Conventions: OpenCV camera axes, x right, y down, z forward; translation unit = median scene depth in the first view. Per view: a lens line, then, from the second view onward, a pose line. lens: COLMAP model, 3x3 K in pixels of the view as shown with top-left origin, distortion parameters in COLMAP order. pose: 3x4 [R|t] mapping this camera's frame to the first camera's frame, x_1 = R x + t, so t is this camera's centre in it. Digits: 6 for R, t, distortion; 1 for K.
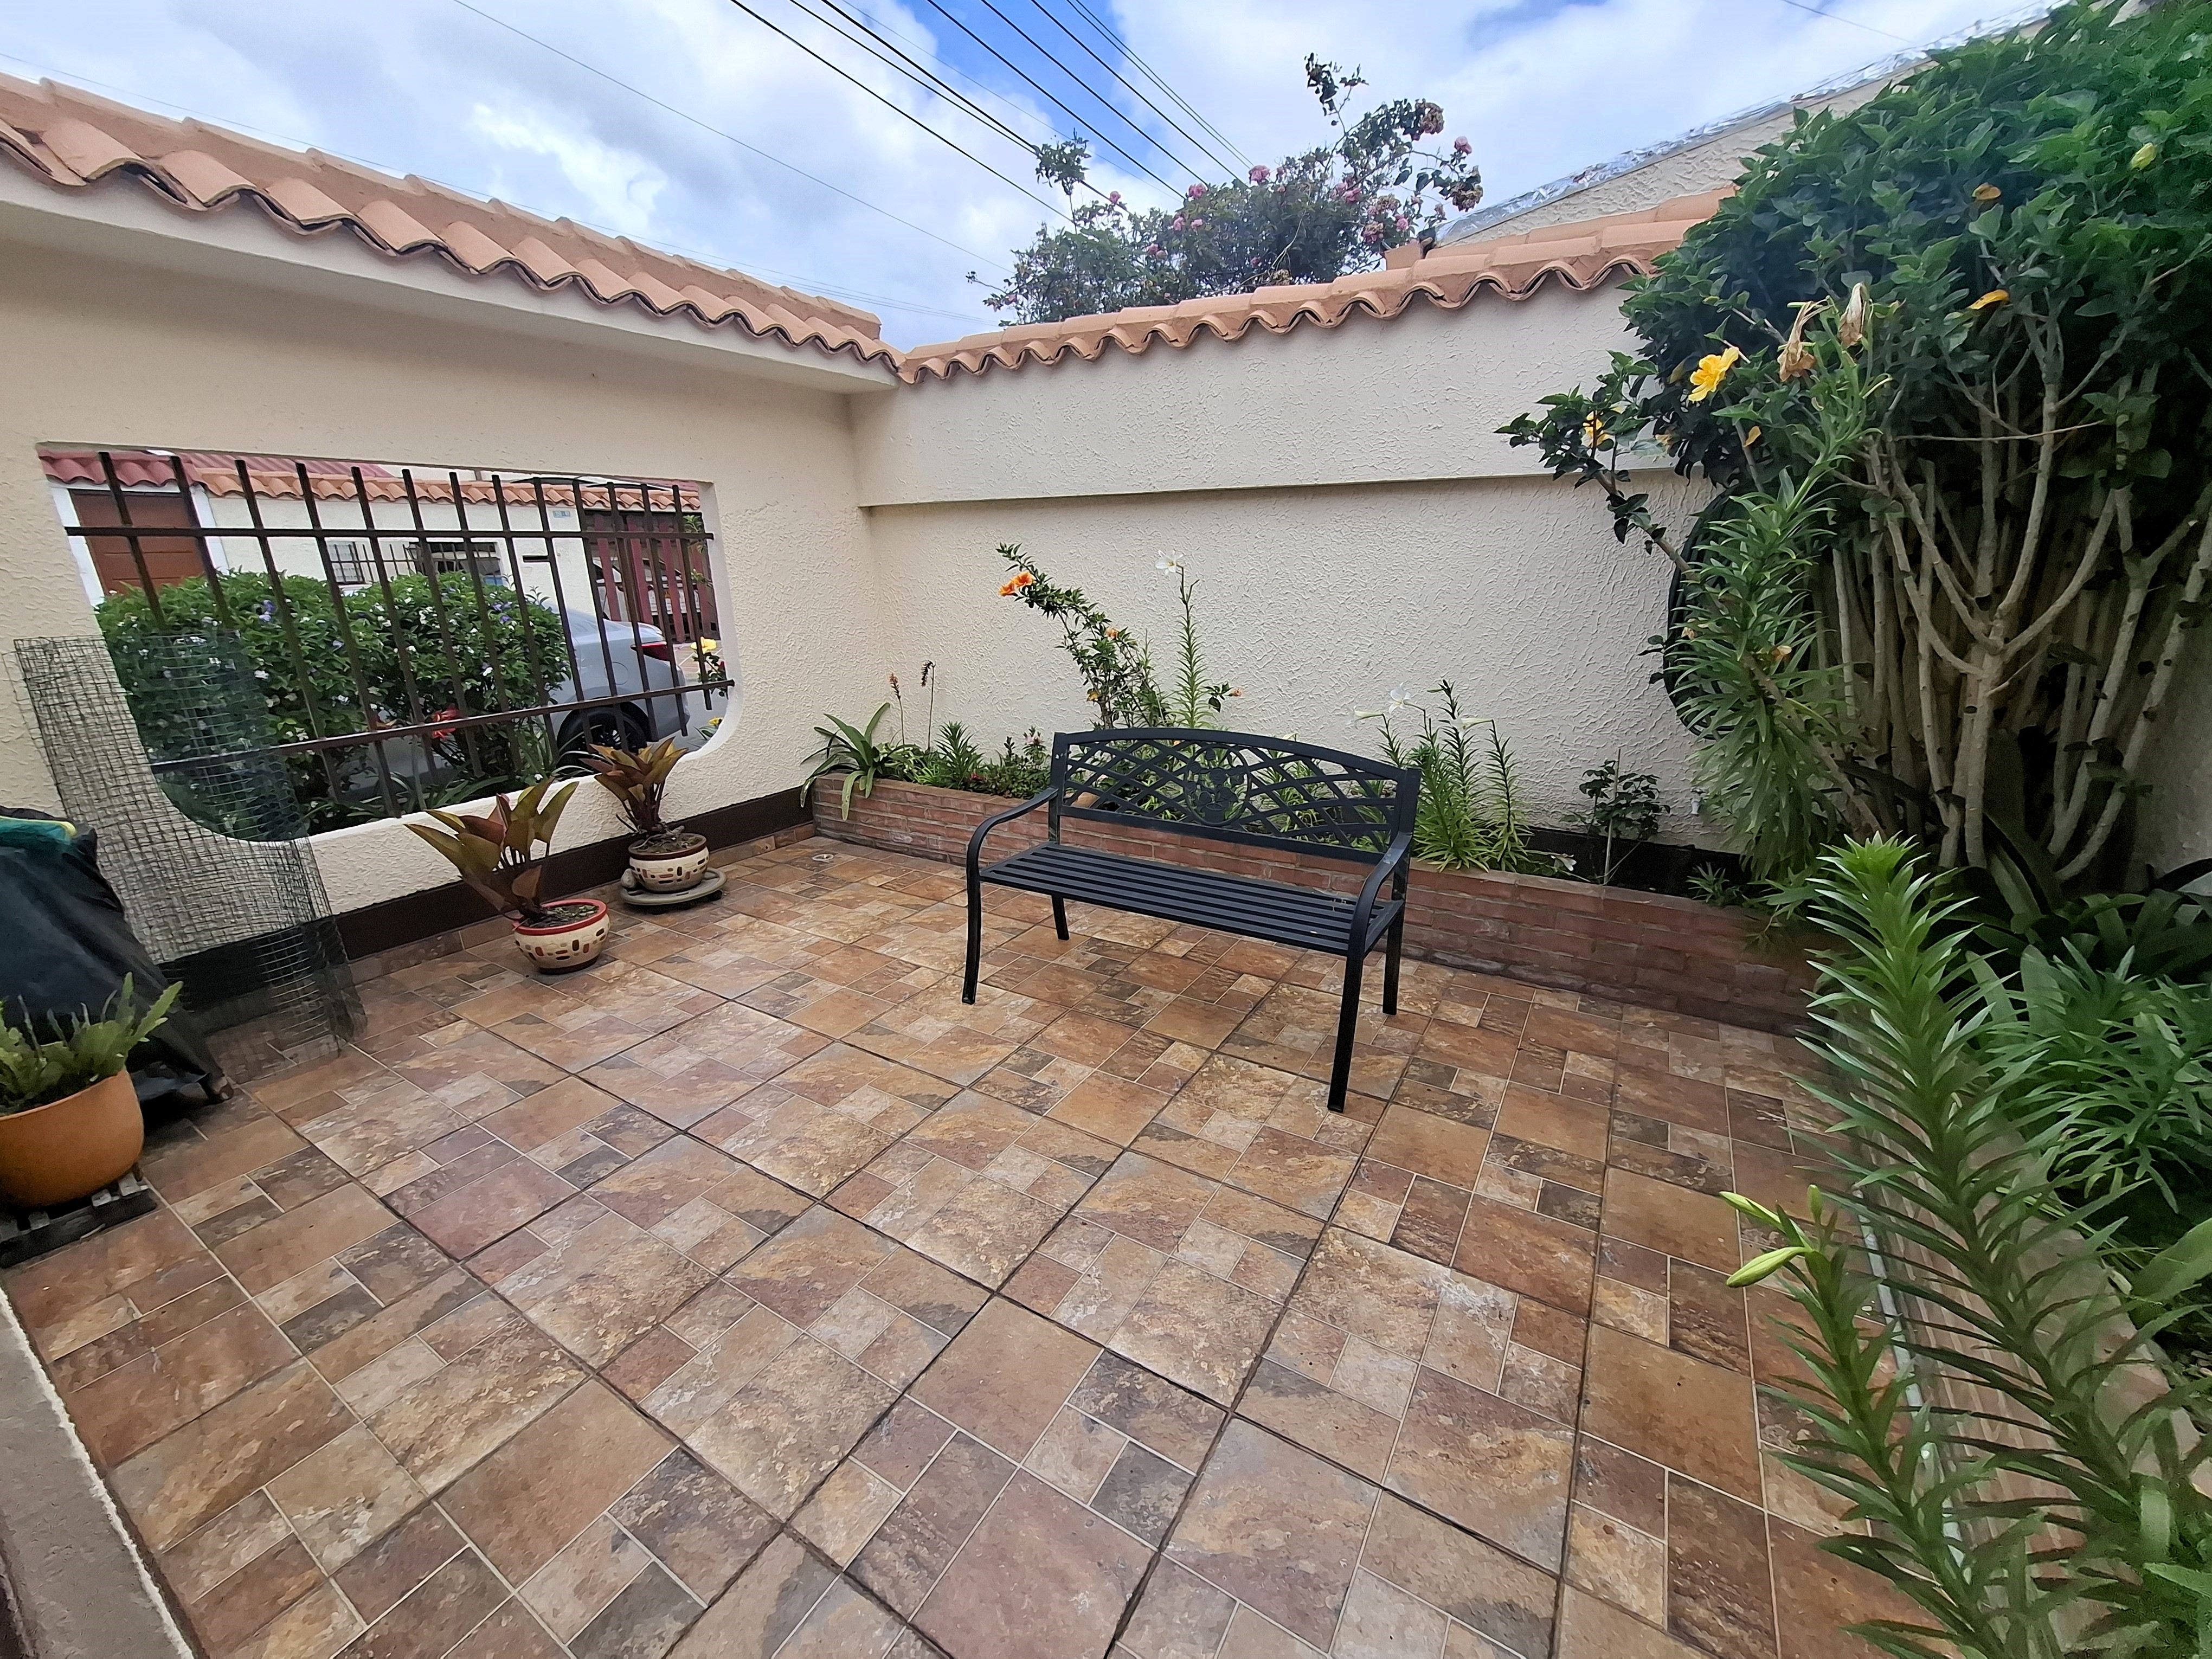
lens RADIAL K [[875.6, 0, 1121.5], [0, 875.6, 827.9], [0, 0, 1]] dist [-0.002342, 0.000825]
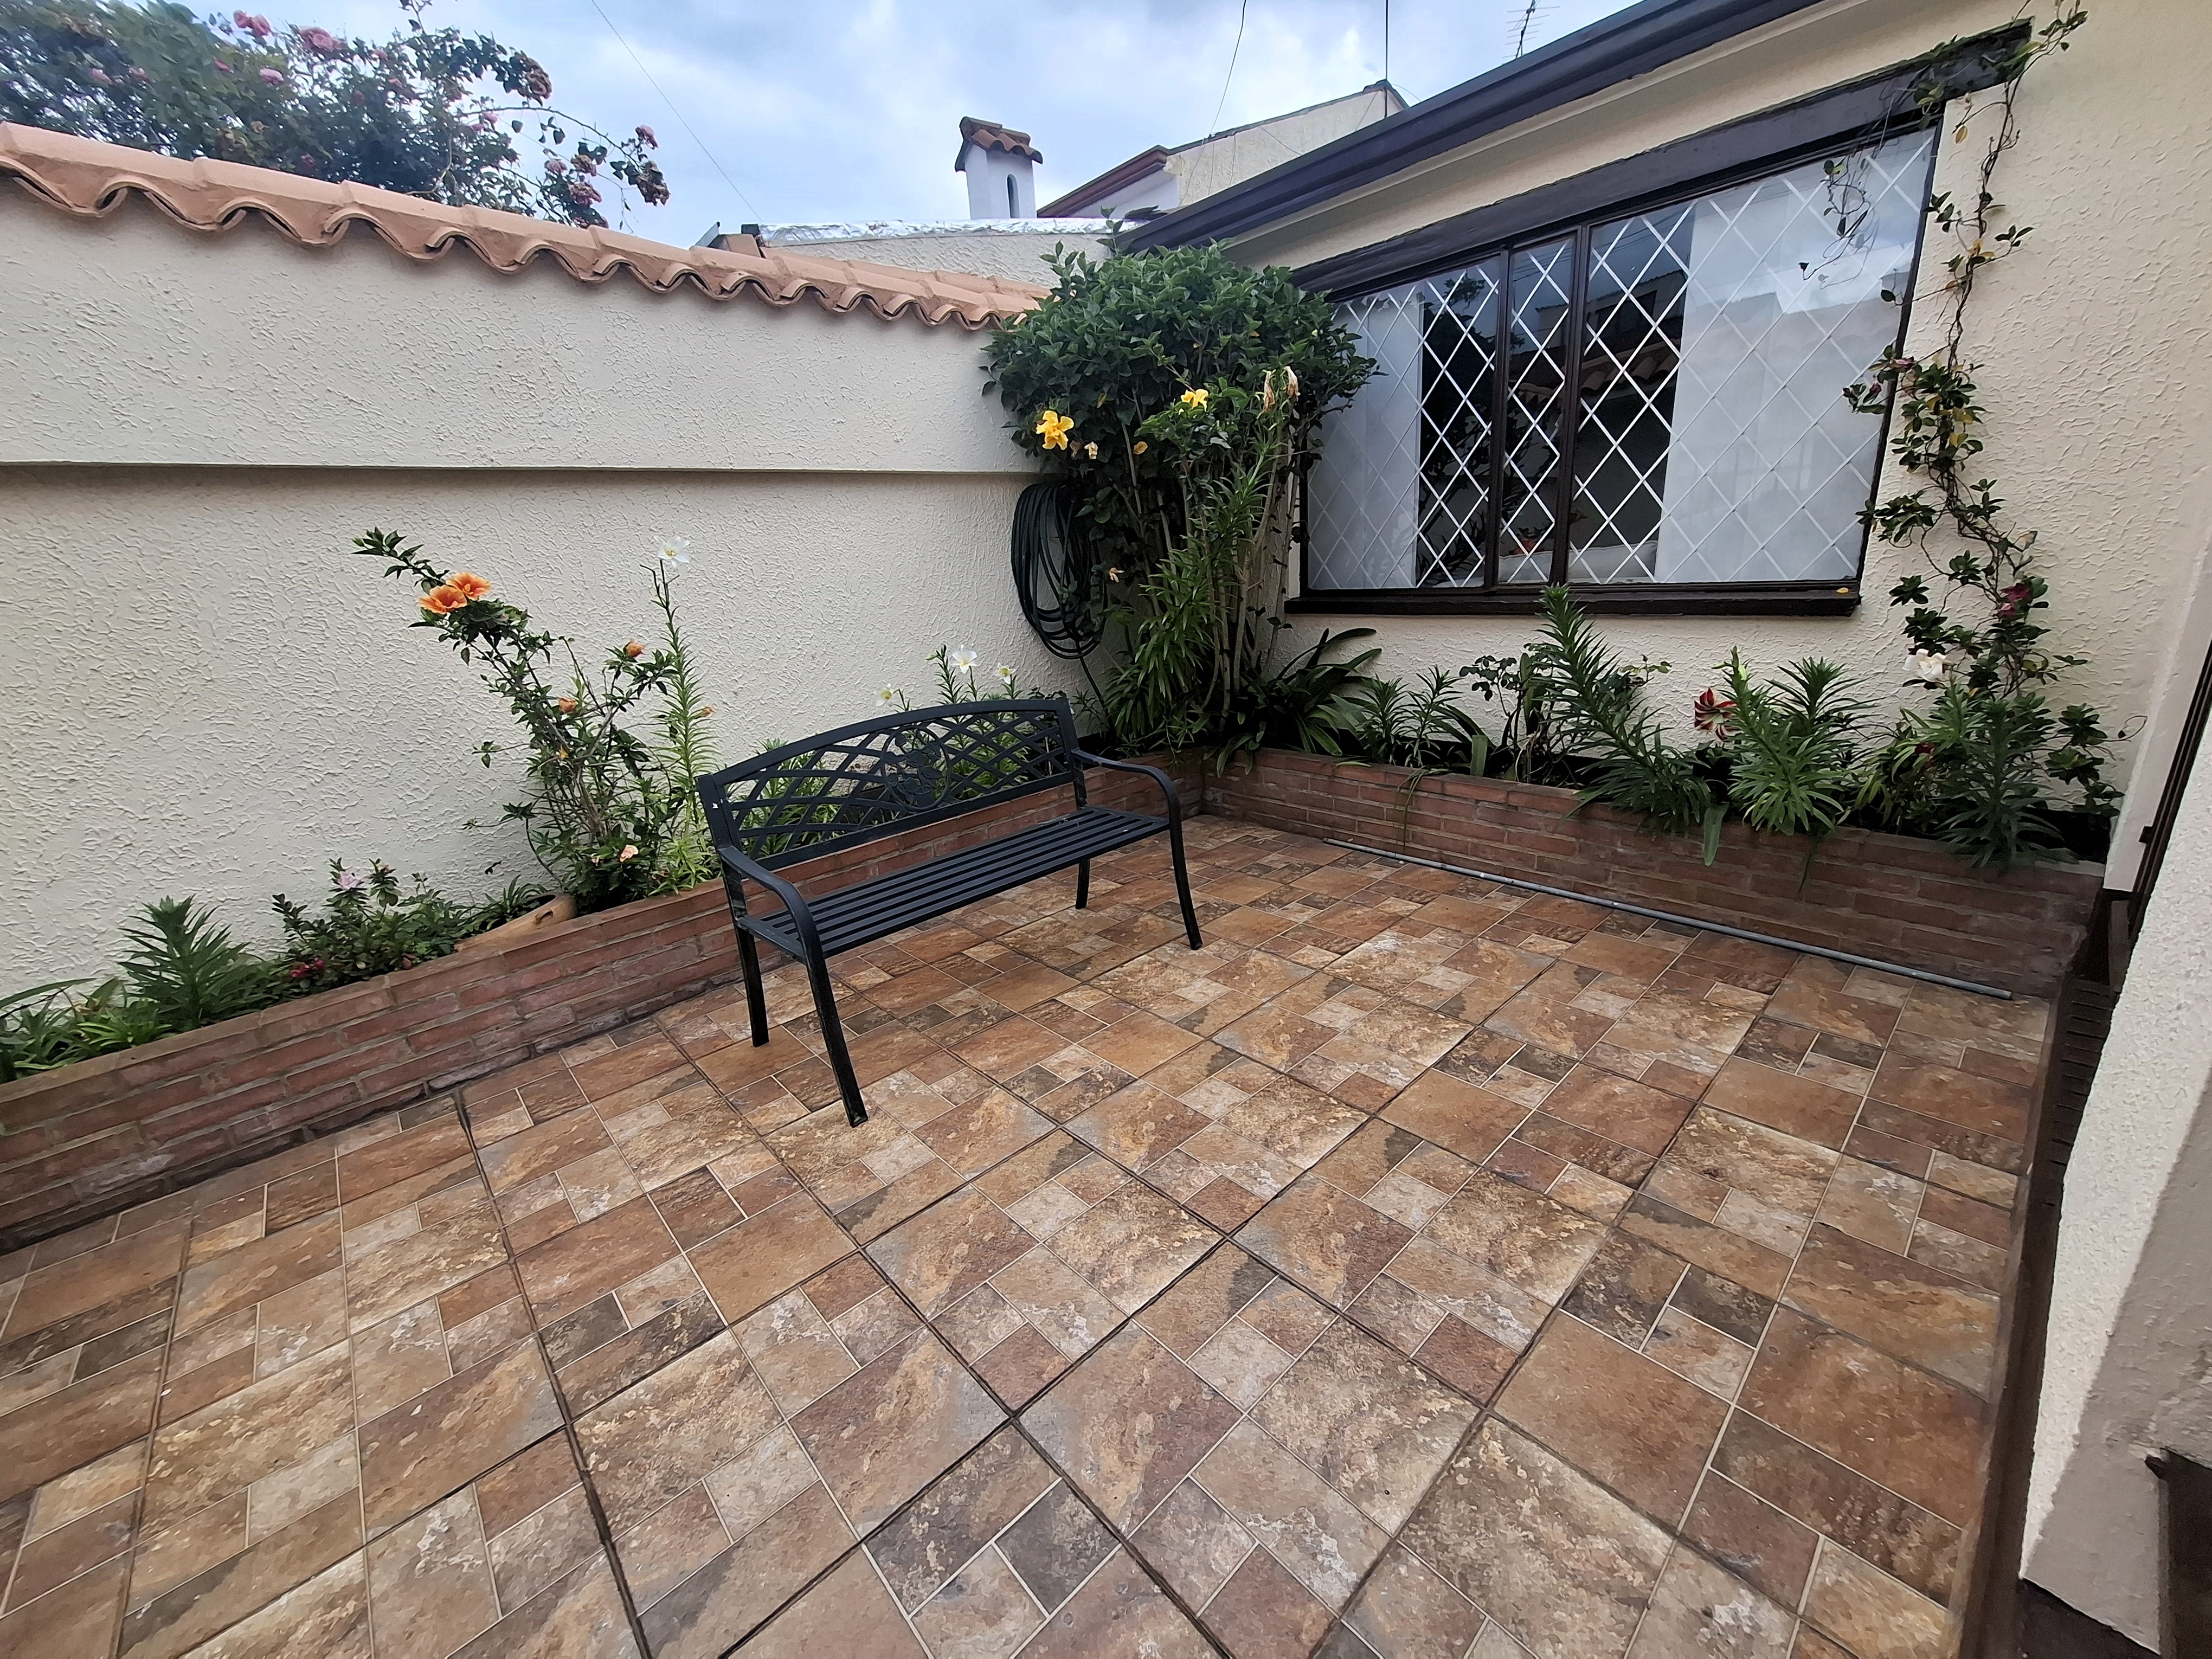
lens RADIAL K [[875.6, 0, 1117.8], [0, 875.6, 830.9], [0, 0, 1]] dist [-0.002342, 0.000825]
pose [[0.283595, -0.296141, 0.912071, -0.814696], [0.348023, 0.918057, 0.189872, -0.103467], [-0.893562, 0.263575, 0.363420, 0.540878]]
